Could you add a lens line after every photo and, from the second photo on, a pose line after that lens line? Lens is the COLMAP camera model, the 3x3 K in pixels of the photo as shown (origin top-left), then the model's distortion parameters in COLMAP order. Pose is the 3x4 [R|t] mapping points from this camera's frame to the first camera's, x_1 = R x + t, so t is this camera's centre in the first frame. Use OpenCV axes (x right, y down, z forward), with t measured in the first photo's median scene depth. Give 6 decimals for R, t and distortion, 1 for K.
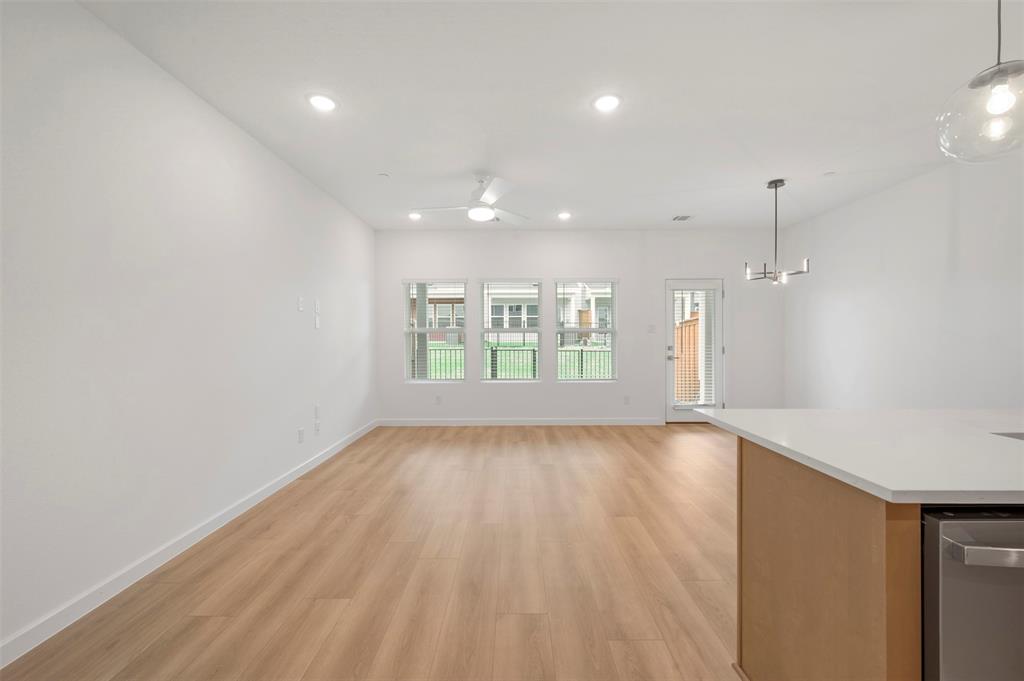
lens RADIAL K [[410.3, 0, 515.6], [0, 410.3, 340.2], [0, 0, 1]] dist [-0.000846, 0.000003]
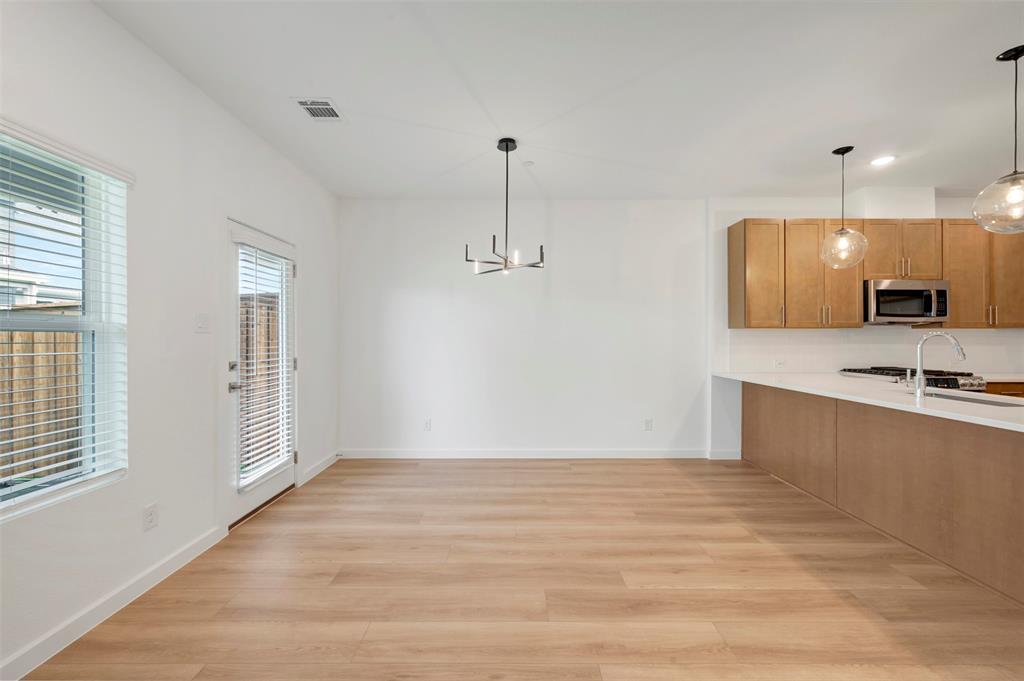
lens RADIAL K [[402.6, 0, 513.7], [0, 402.6, 338.3], [0, 0, 1]] dist [-0.000754, -0.000141]
pose [[-0.000691, 0.000964, 0.999999, -0.103425], [0.006558, 0.999978, -0.000959, -0.012080], [-0.999978, 0.006558, -0.000697, 0.826932]]
